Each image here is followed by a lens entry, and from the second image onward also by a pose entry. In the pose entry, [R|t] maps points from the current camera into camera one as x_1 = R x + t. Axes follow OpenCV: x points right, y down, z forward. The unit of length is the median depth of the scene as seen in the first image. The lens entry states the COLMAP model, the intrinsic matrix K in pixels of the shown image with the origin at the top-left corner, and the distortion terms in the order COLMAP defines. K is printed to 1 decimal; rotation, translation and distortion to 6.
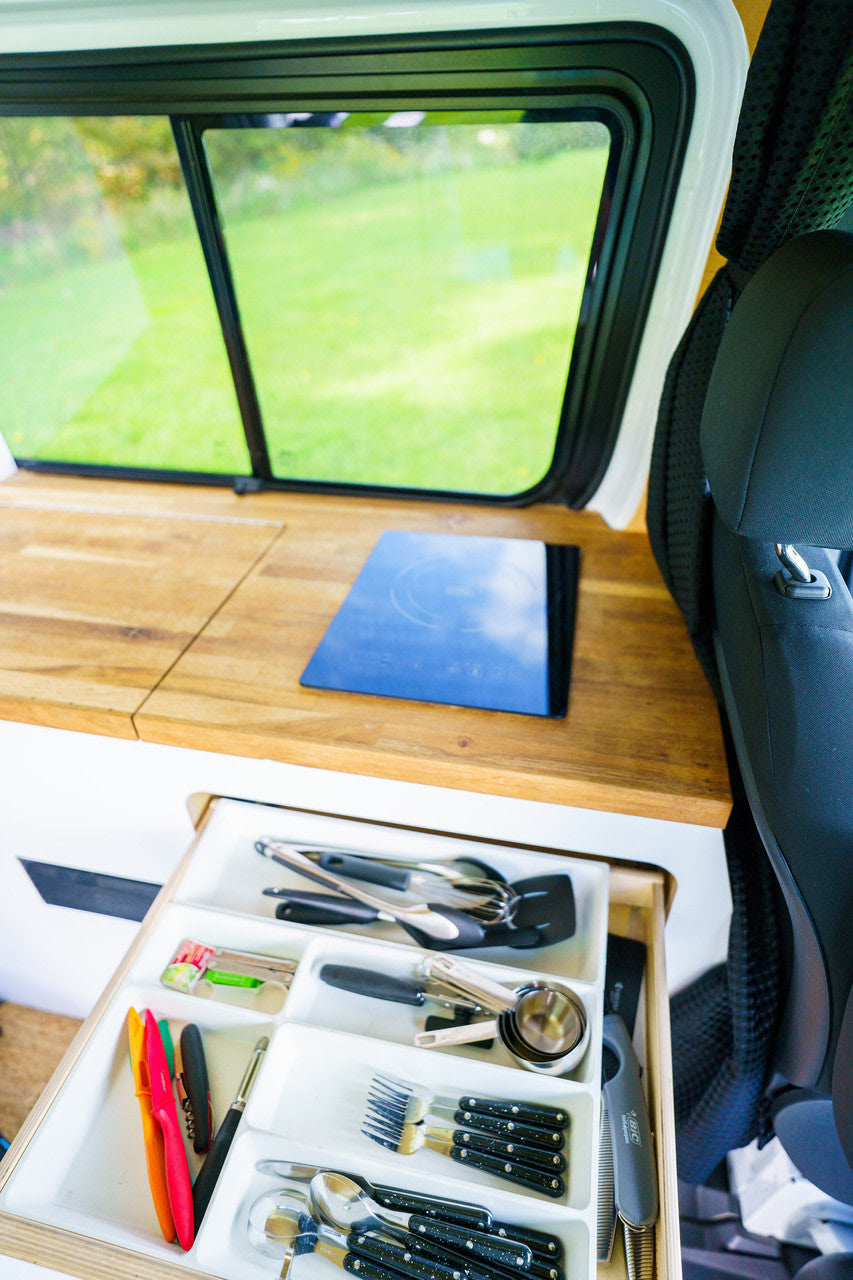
lens RADIAL K [[716.2, 0, 426.5], [0, 716.2, 640.0], [0, 0, 1]] dist [0.009089, 0.002605]
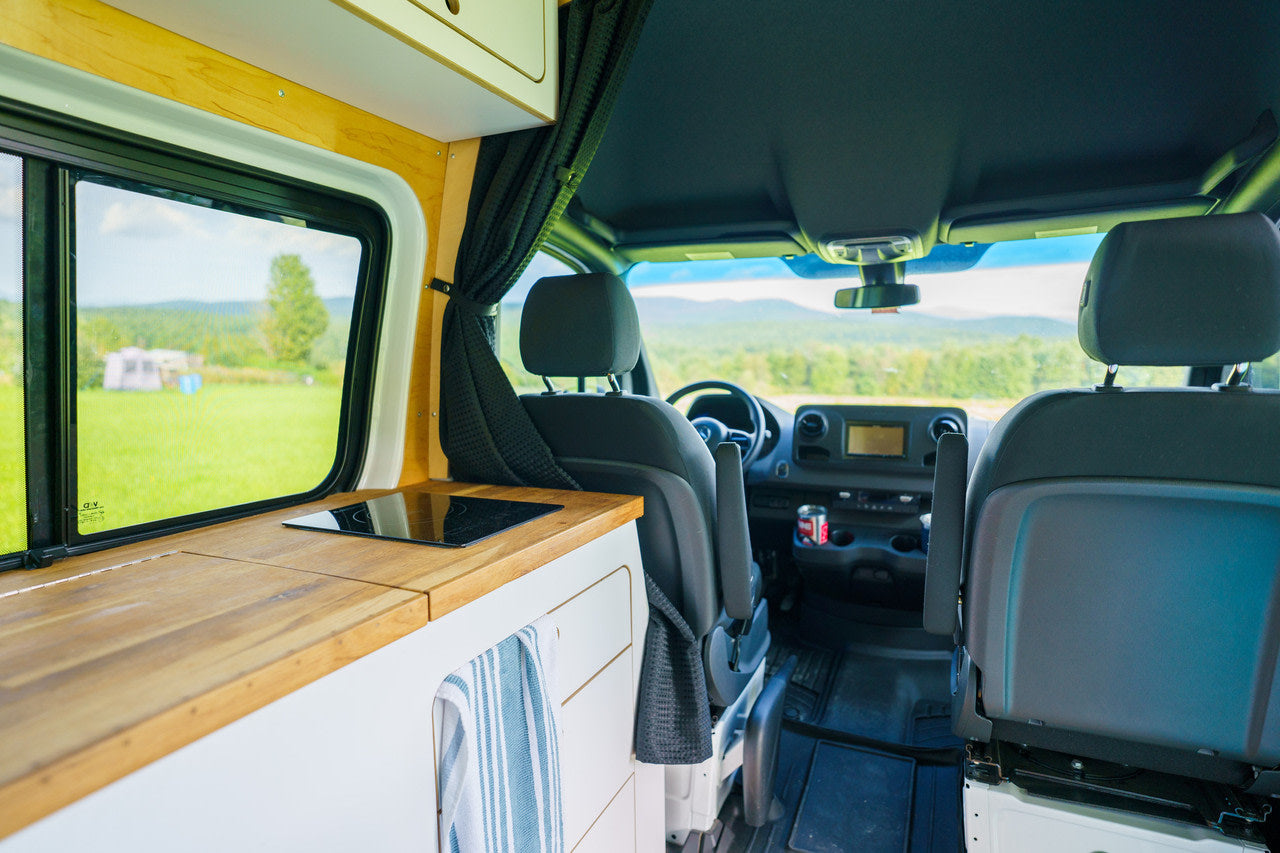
lens RADIAL K [[716.2, 0, 640.0], [0, 716.2, 426.5], [0, 0, 1]] dist [0.009089, 0.002605]
pose [[0.190837, -0.065933, 0.979405, -1.196113], [0.590341, 0.804858, -0.060845, 0.138365], [-0.784270, 0.589794, 0.192519, 0.349192]]
